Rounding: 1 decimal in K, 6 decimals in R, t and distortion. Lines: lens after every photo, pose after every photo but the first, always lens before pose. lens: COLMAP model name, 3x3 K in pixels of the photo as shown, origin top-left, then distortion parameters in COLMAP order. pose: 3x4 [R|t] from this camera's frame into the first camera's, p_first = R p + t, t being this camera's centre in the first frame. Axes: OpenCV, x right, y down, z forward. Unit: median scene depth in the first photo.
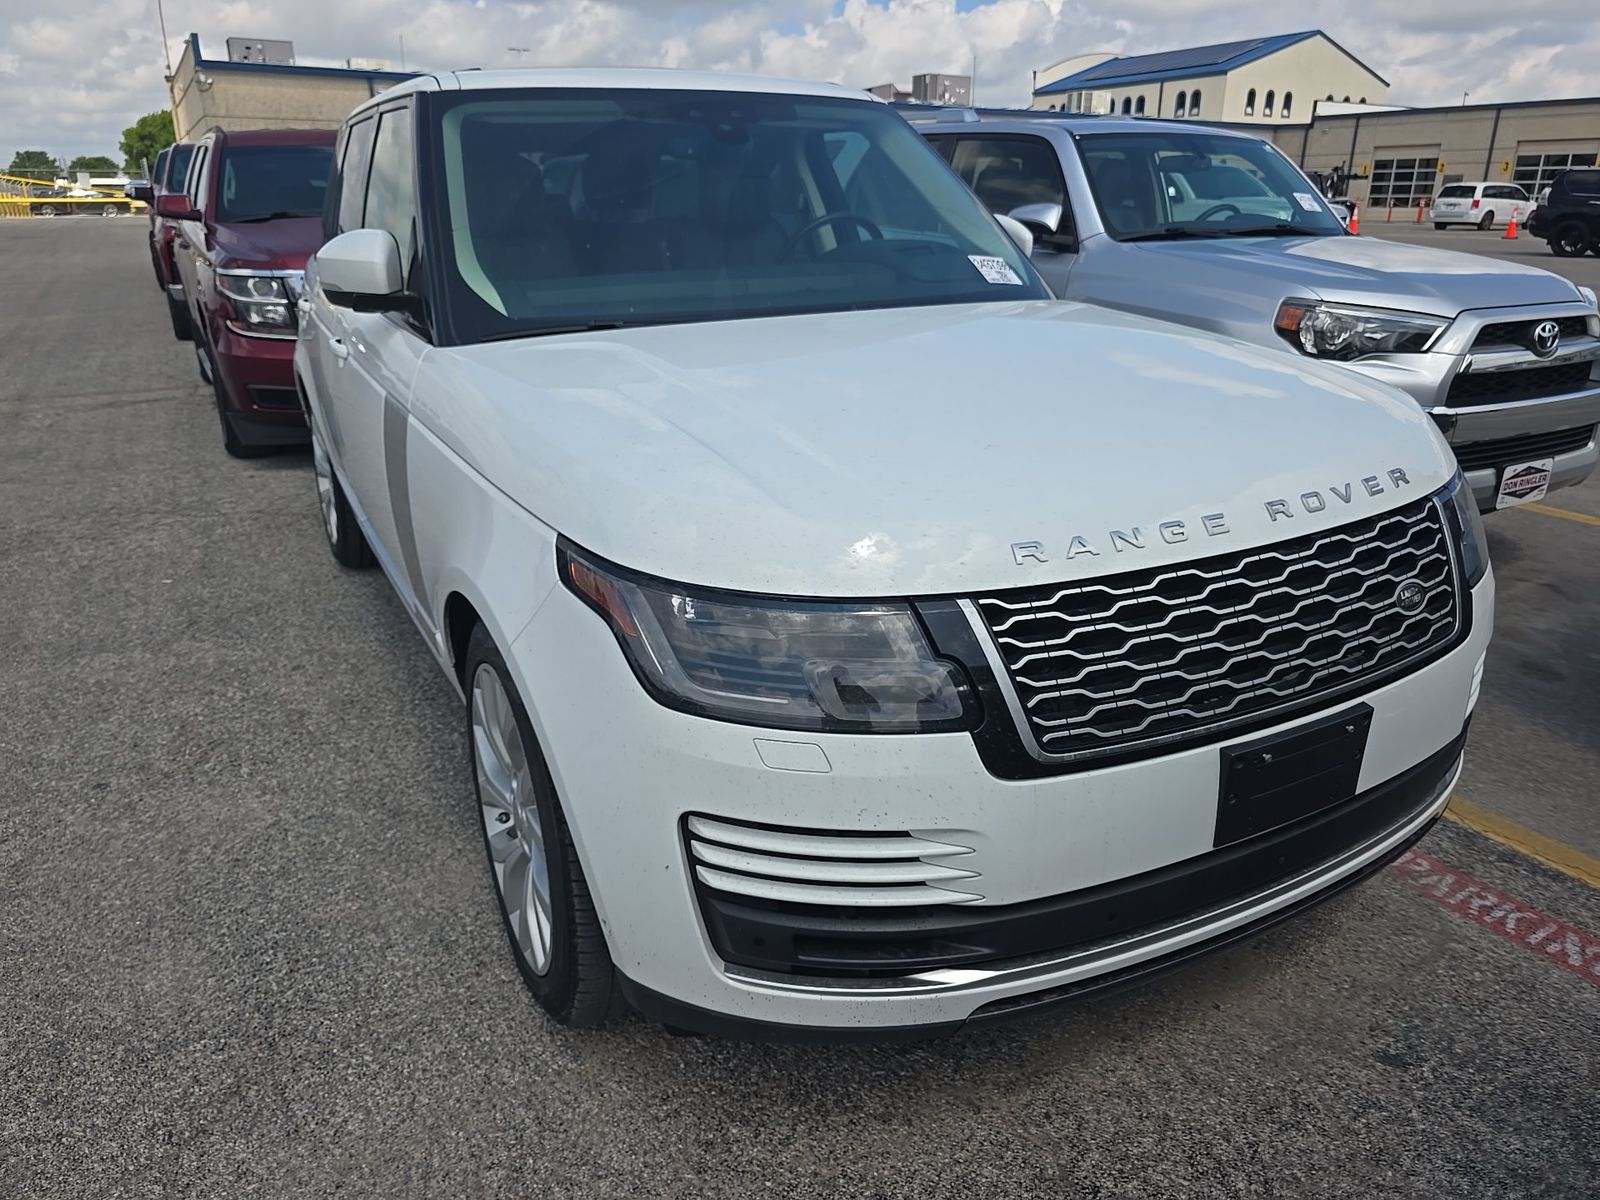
lens RADIAL K [[1099.8, 0, 812.3], [0, 1099.8, 601.4], [0, 0, 1]] dist [0.033350, -0.032006]
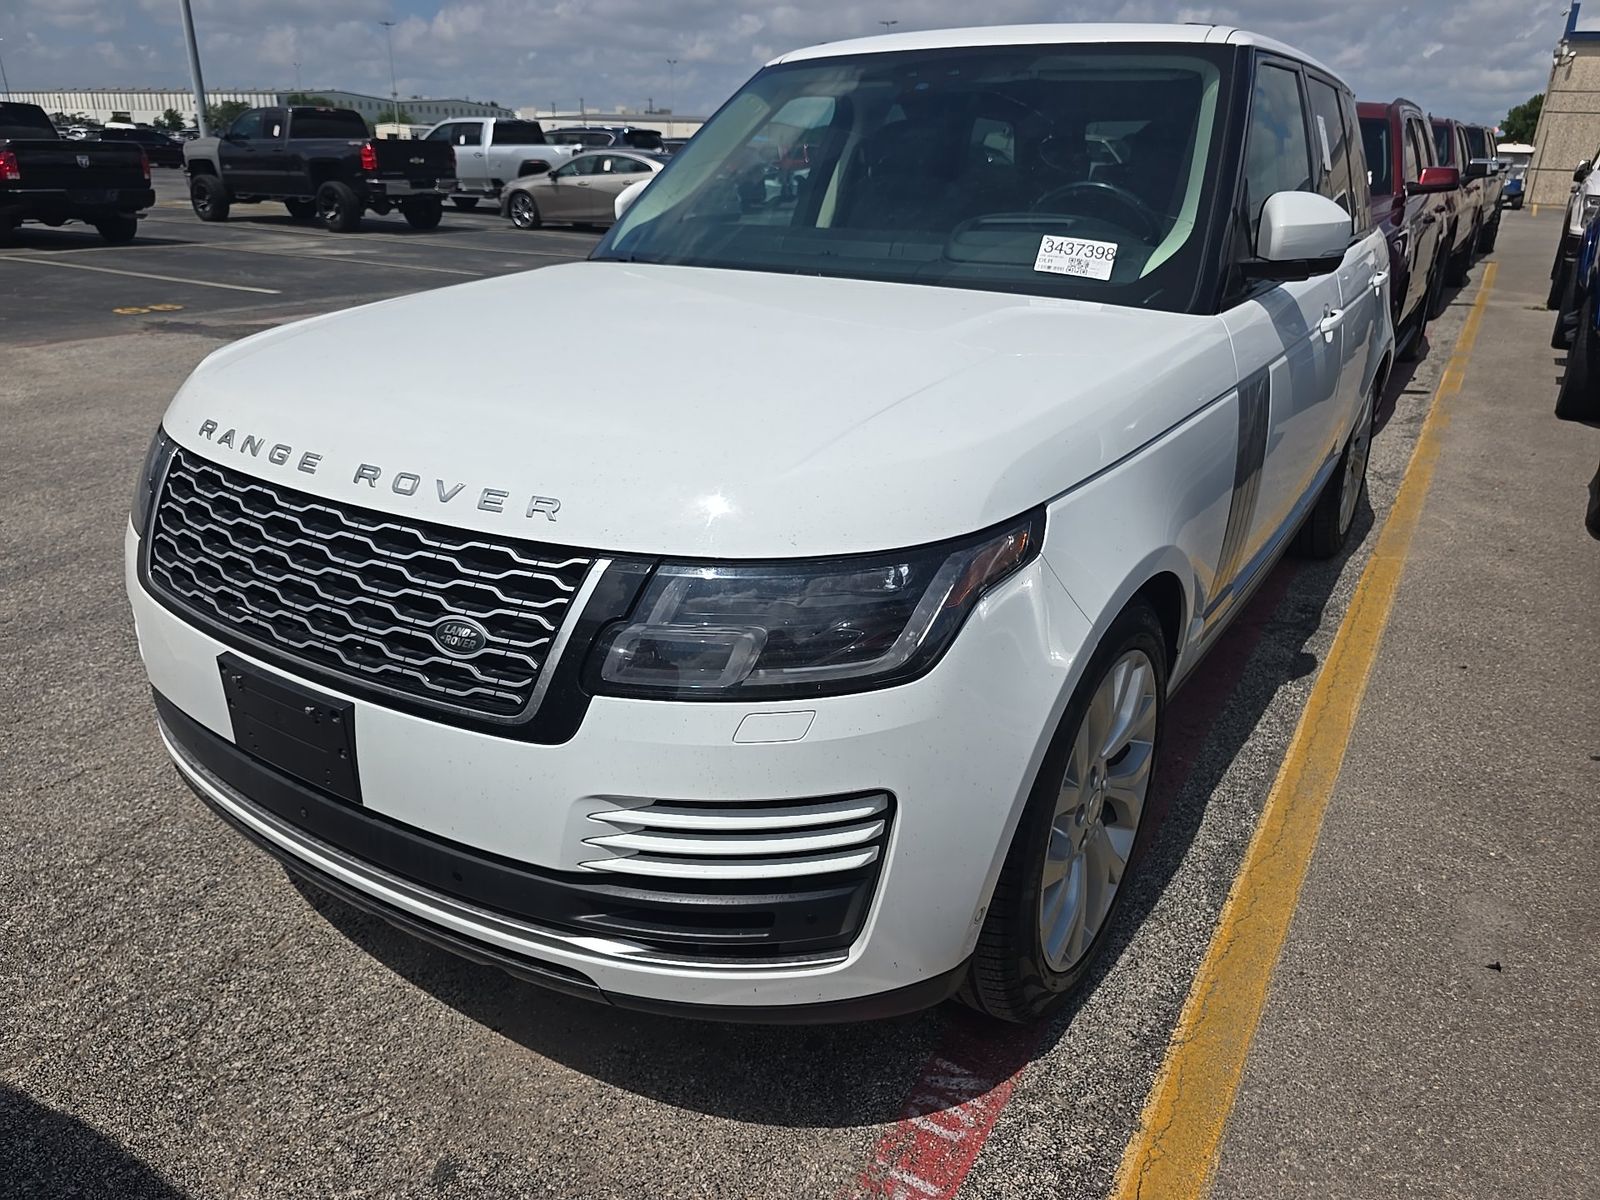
lens RADIAL K [[1099.8, 0, 812.5], [0, 1099.8, 589.1], [0, 0, 1]] dist [0.033350, -0.032006]
pose [[0.457800, 0.326834, -0.826800, 0.958580], [-0.322039, 0.927783, 0.188439, -0.199658], [0.828679, 0.179994, 0.529993, 0.558753]]
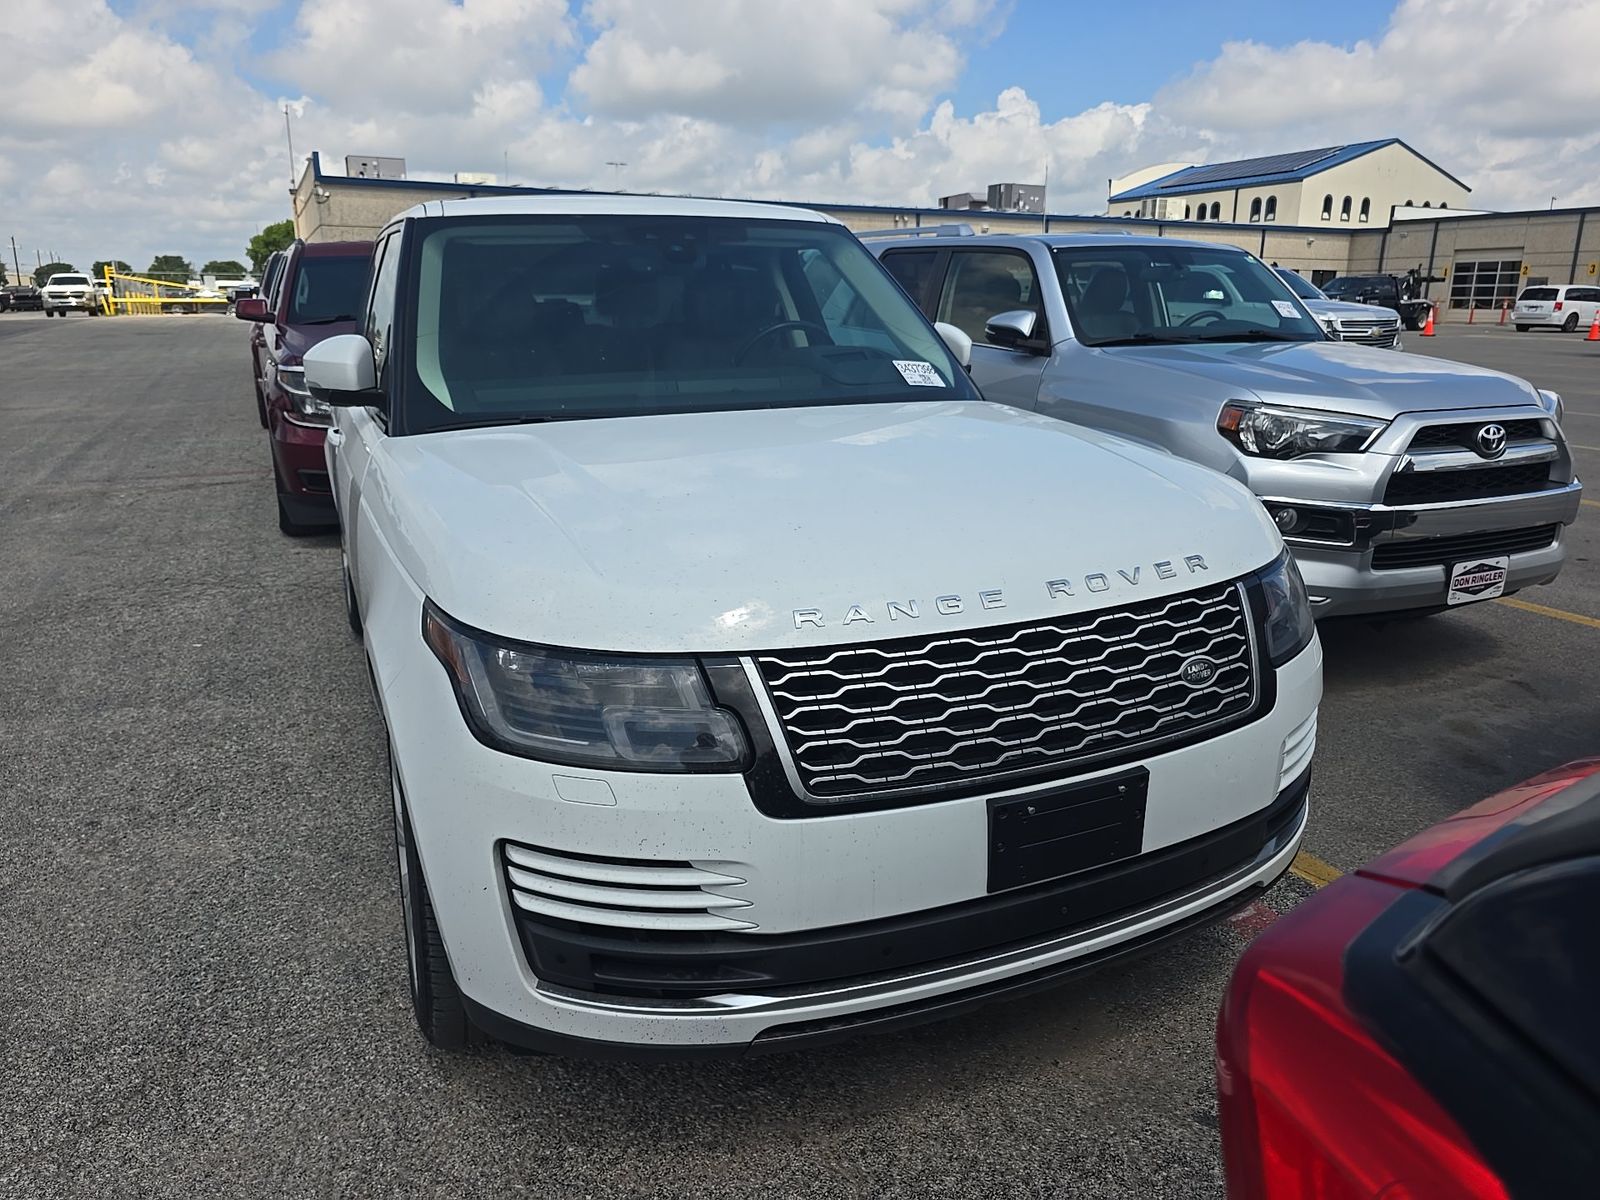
lens RADIAL K [[1099.8, 0, 813.4], [0, 1099.8, 589.4], [0, 0, 1]] dist [0.033350, -0.032006]
pose [[0.997300, 0.020315, -0.070570, 0.170138], [-0.026732, 0.995473, -0.091206, 0.017746], [0.068398, 0.092846, 0.993328, -0.083185]]
